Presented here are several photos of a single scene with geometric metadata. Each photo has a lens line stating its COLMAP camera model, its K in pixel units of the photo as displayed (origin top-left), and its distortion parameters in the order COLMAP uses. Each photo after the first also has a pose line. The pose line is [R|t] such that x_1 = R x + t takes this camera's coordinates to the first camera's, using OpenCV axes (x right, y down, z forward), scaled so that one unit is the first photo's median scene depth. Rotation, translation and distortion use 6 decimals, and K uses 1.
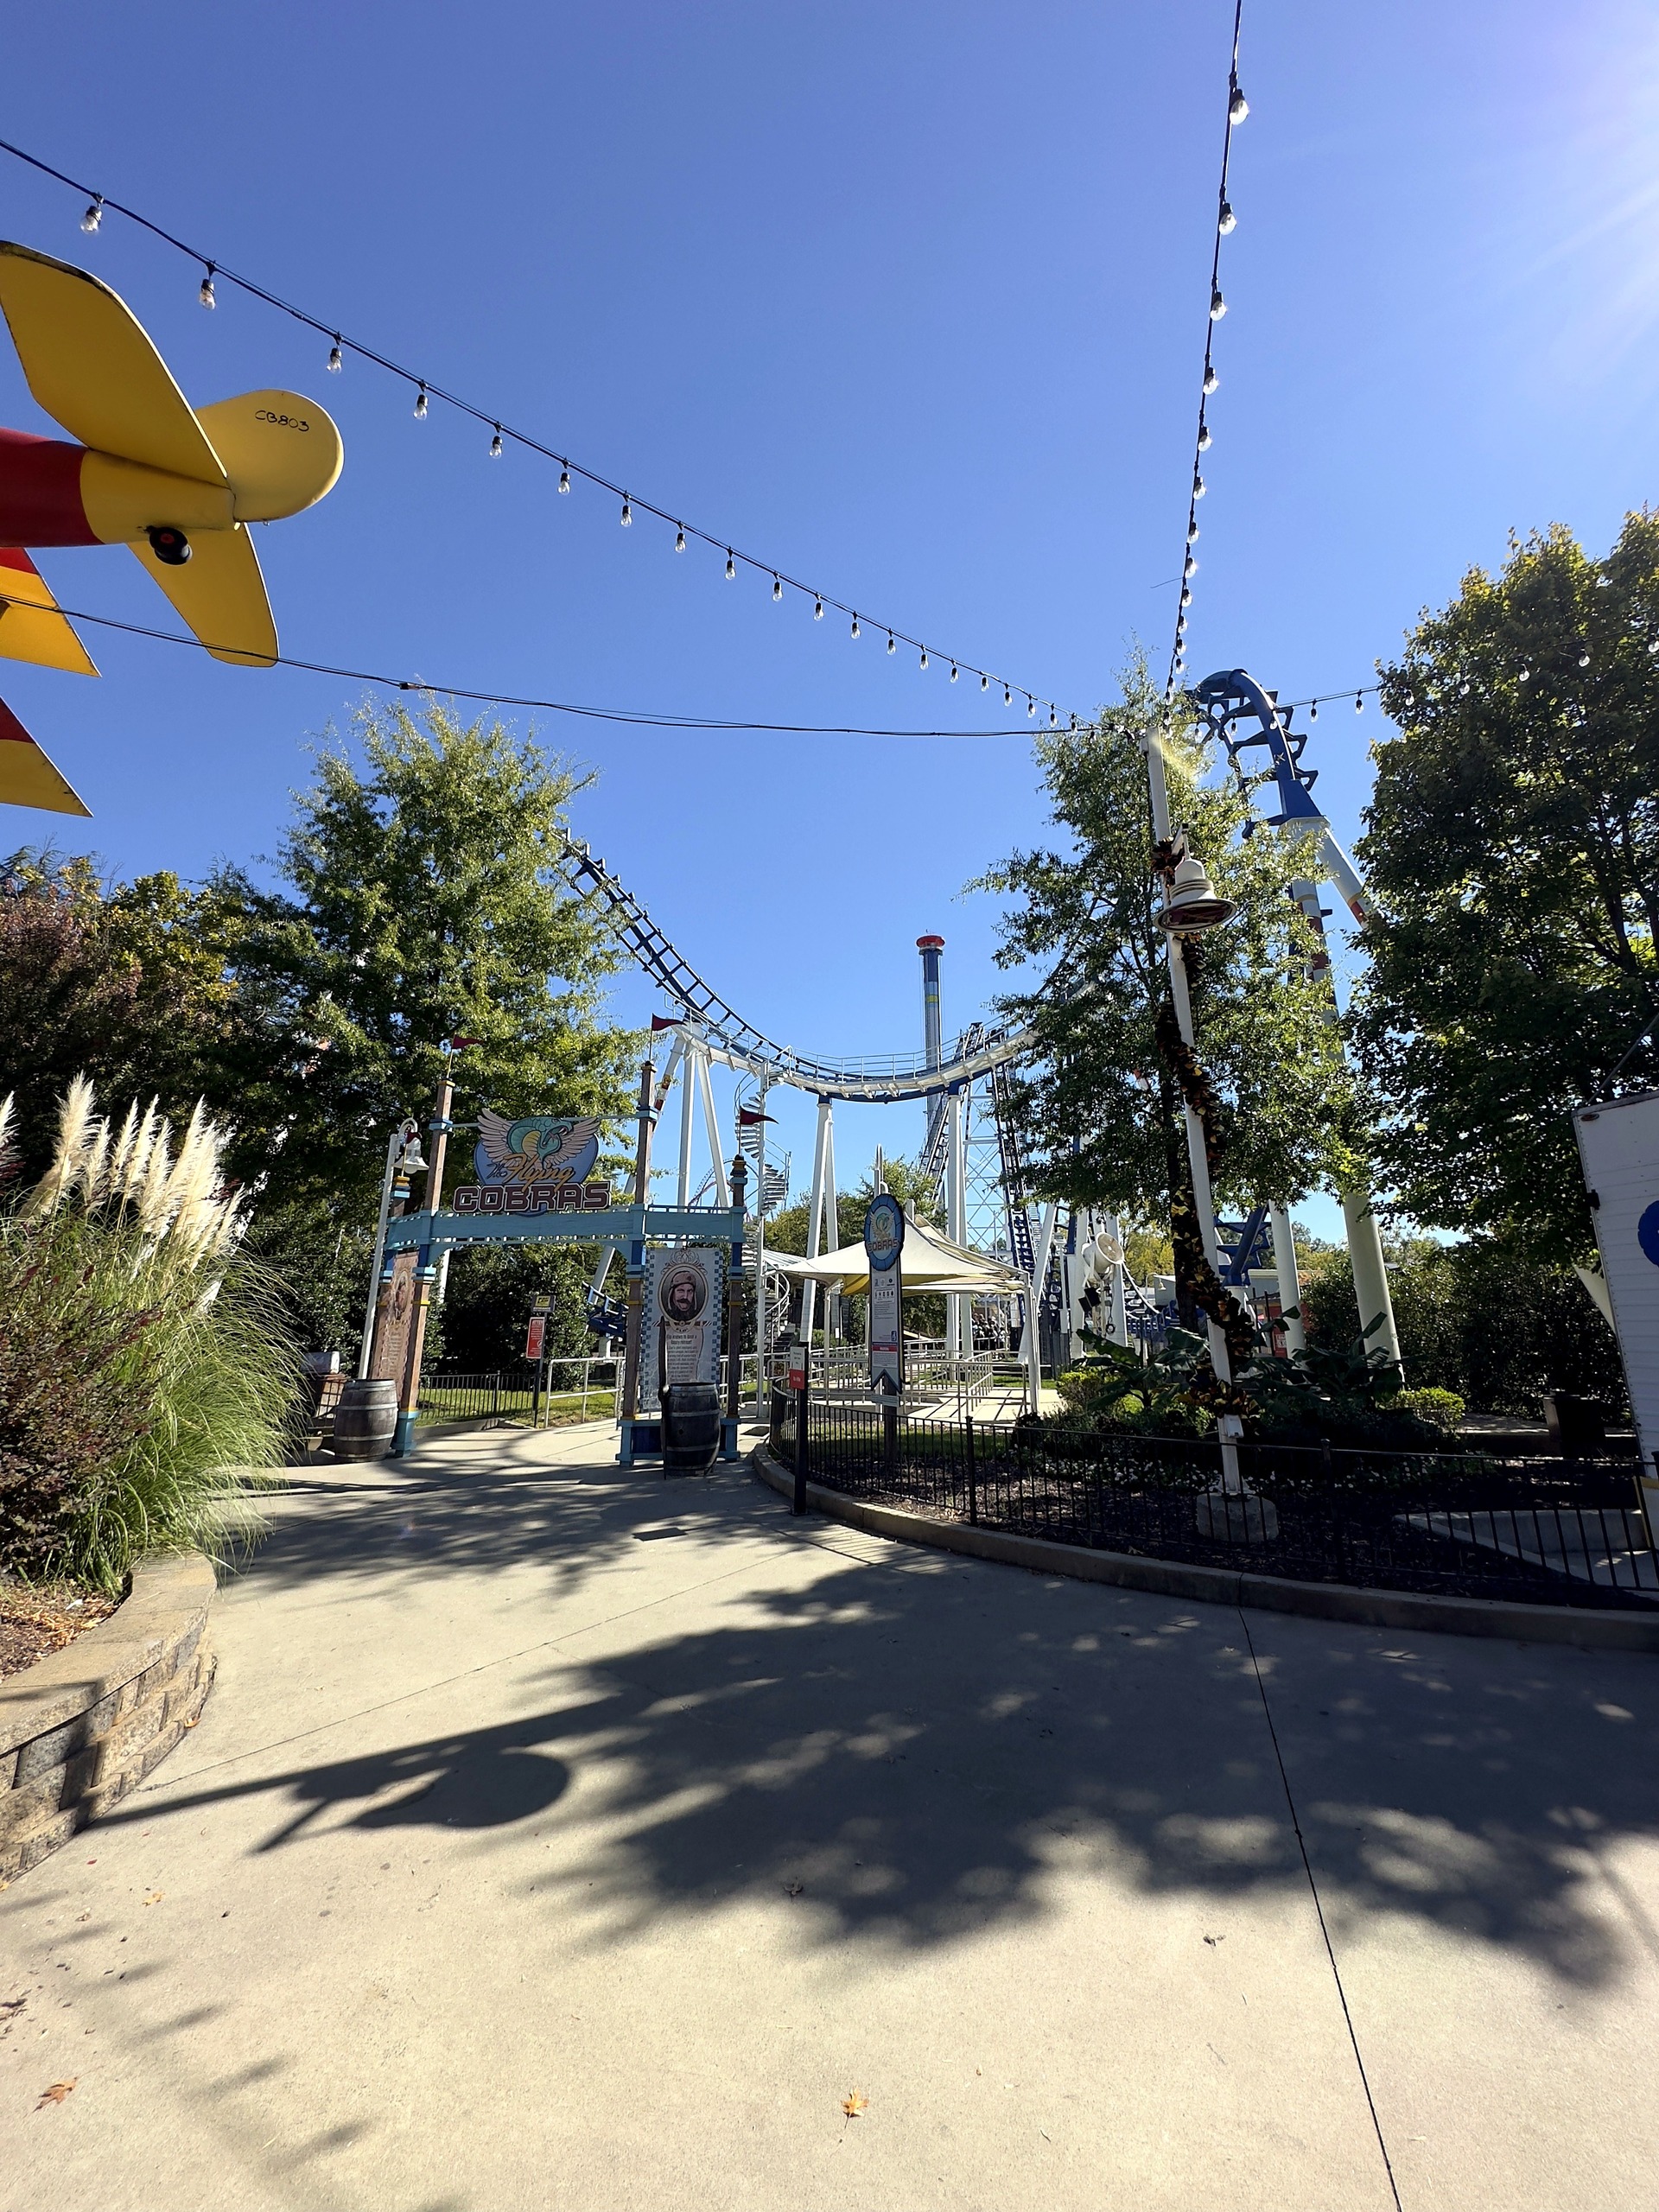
lens RADIAL K [[885.1, 0, 832.9], [0, 885.1, 1111.5], [0, 0, 1]] dist [0.000071, -0.000001]
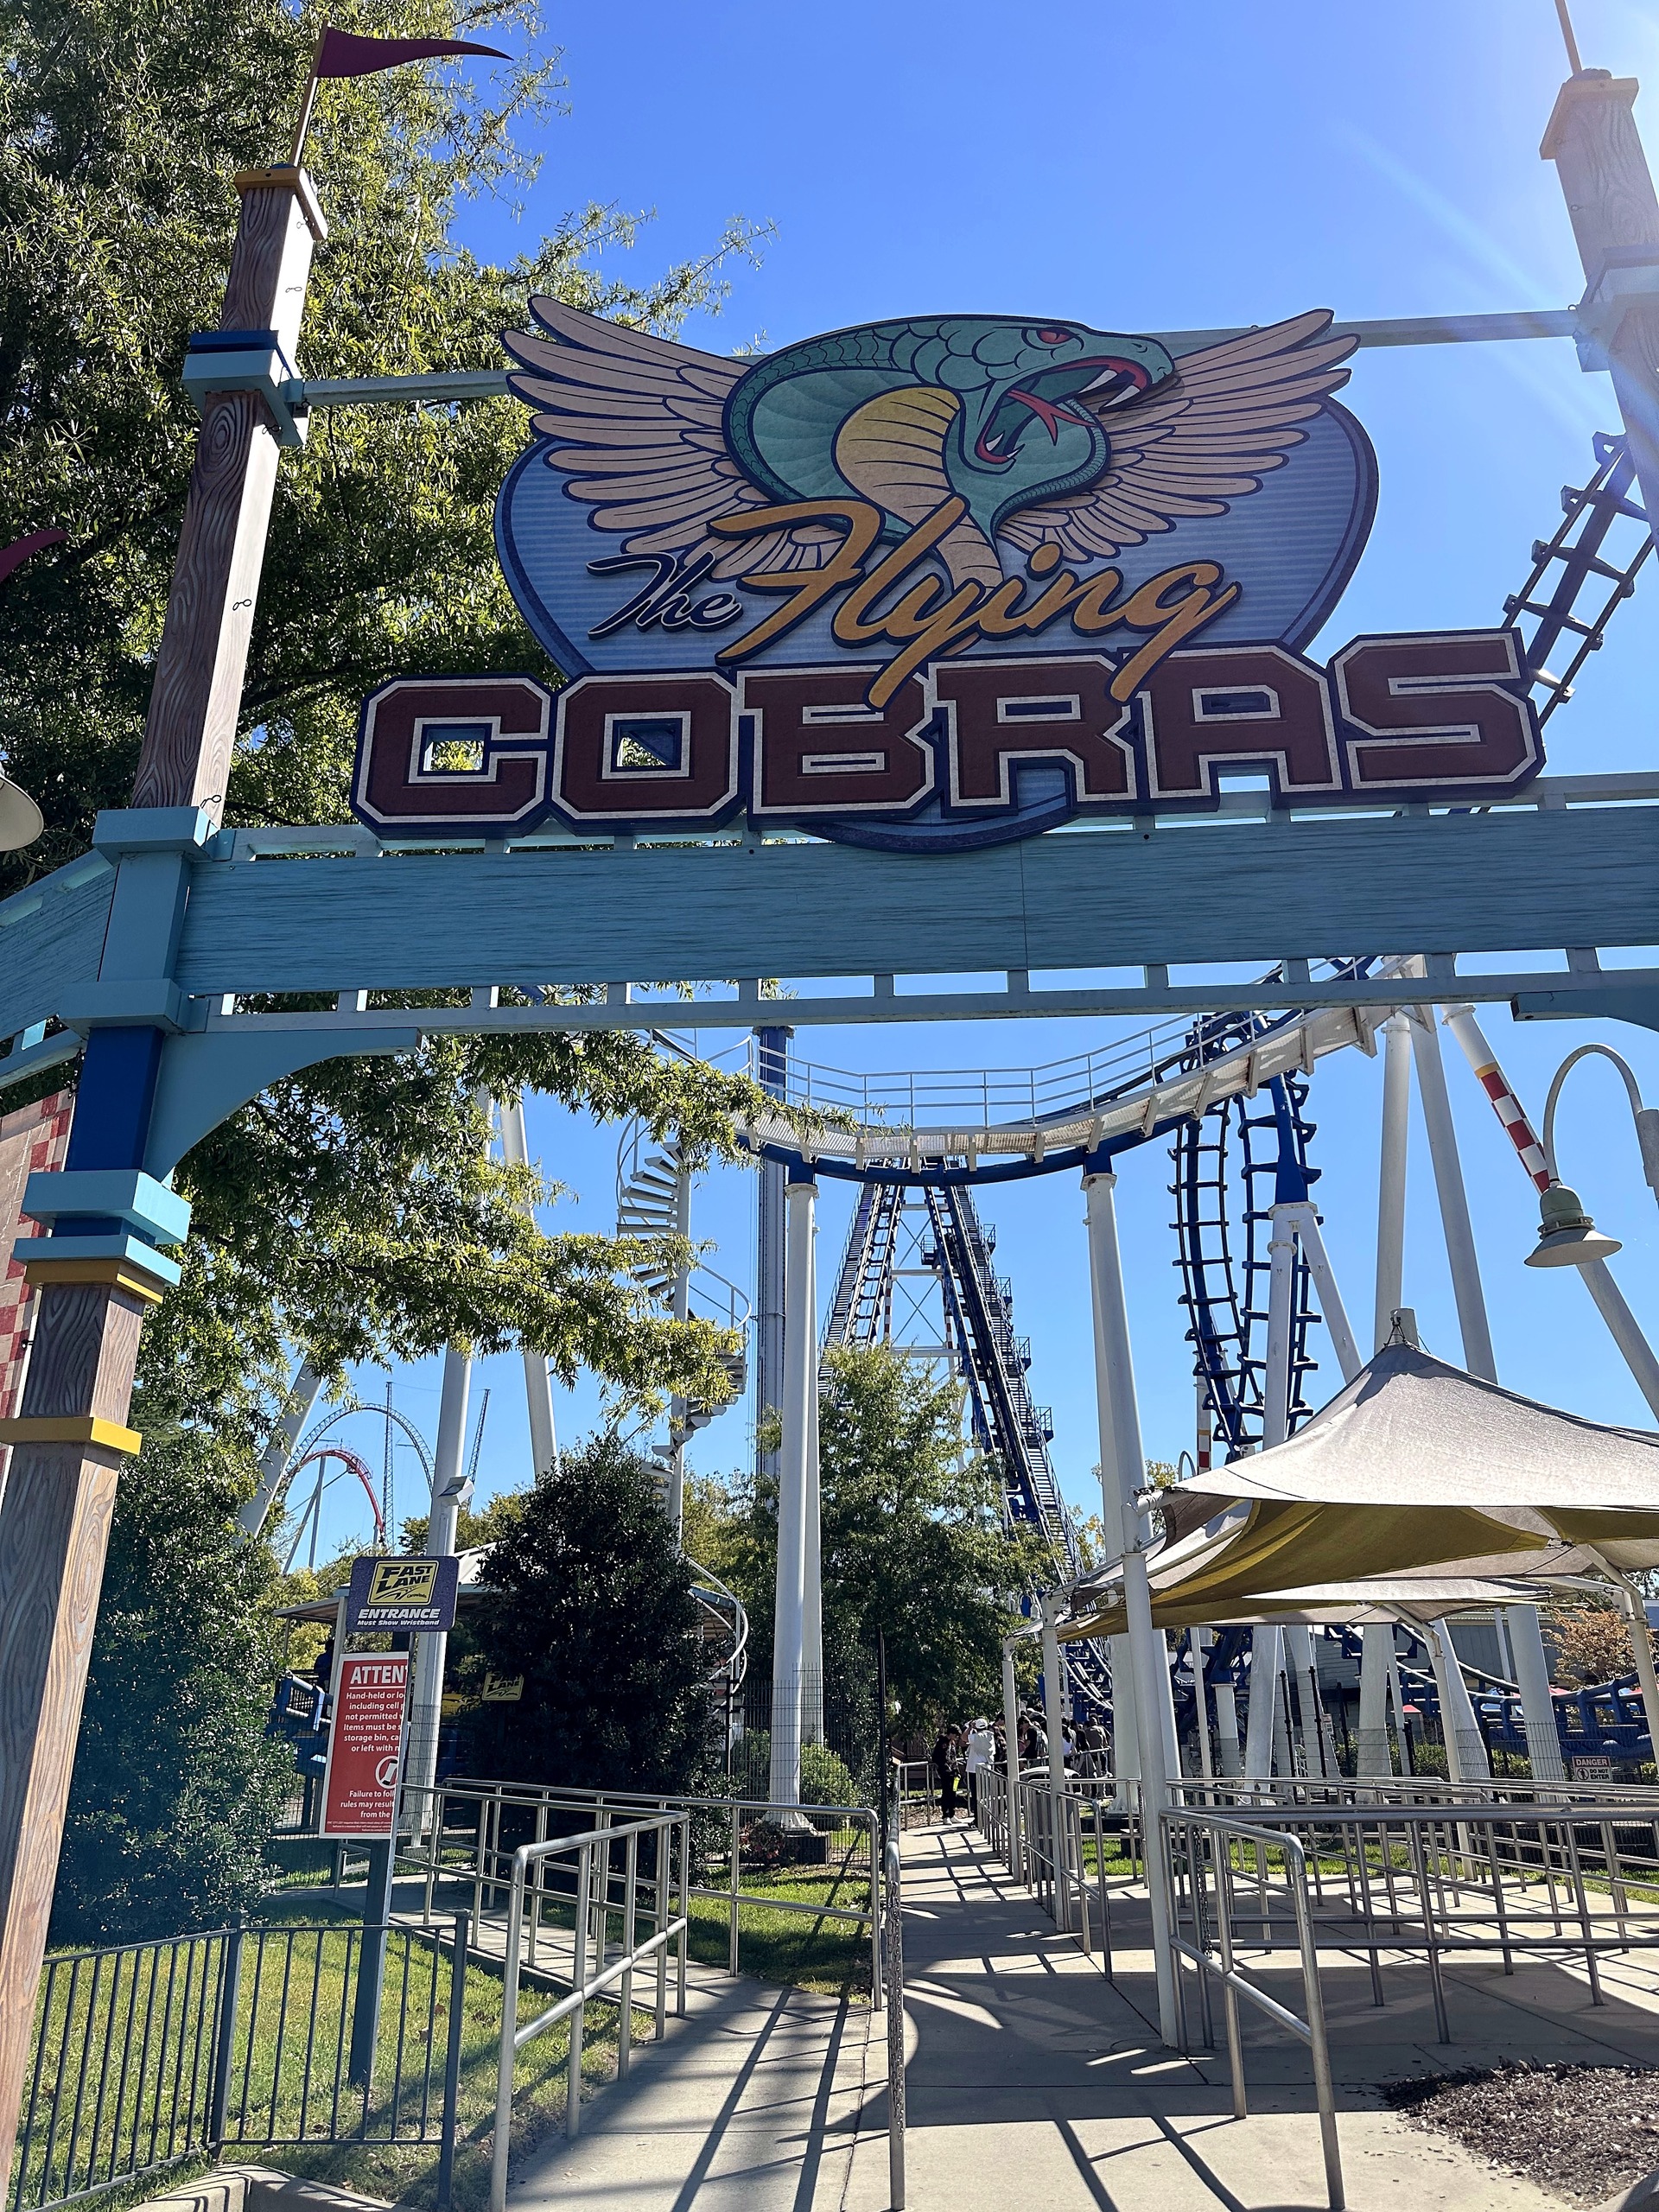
lens RADIAL K [[1591.6, 0, 827.0], [0, 1591.6, 1113.5], [0, 0, 1]] dist [0.200351, -0.400089]
pose [[0.983584, 0.059830, 0.170245, -0.399195], [-0.036355, 0.989792, -0.137804, 0.197947], [-0.176752, 0.129353, 0.975718, 0.733919]]
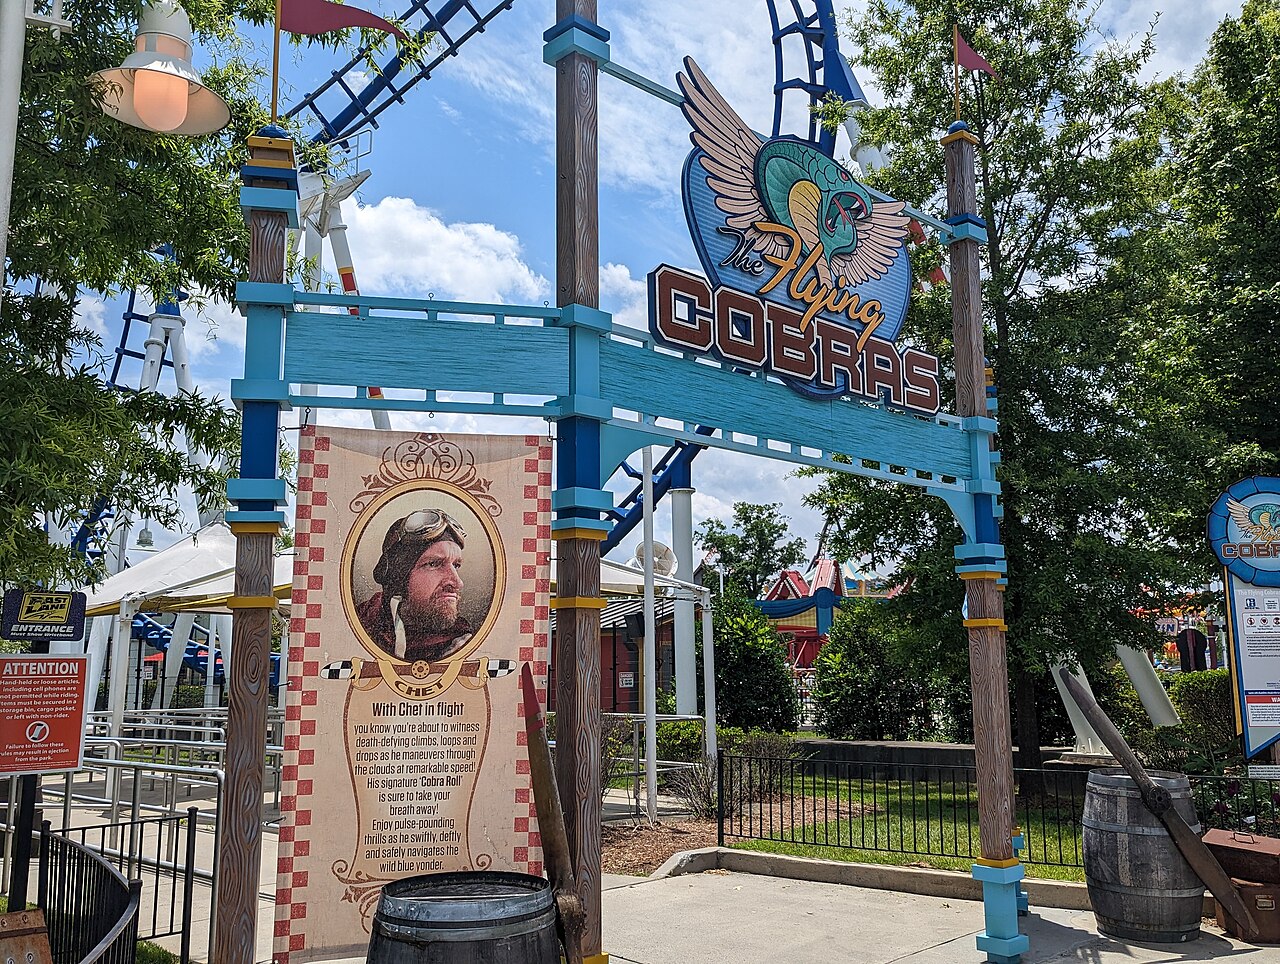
lens RADIAL K [[1211.0, 0, 640.4], [0, 1211.0, 481.7], [0, 0, 1]] dist [0.110556, -0.004982]
pose [[0.513834, 0.125101, 0.848719, -0.819690], [-0.199782, 0.979560, -0.023434, 0.179903], [-0.834303, -0.157518, 0.528324, 0.764287]]
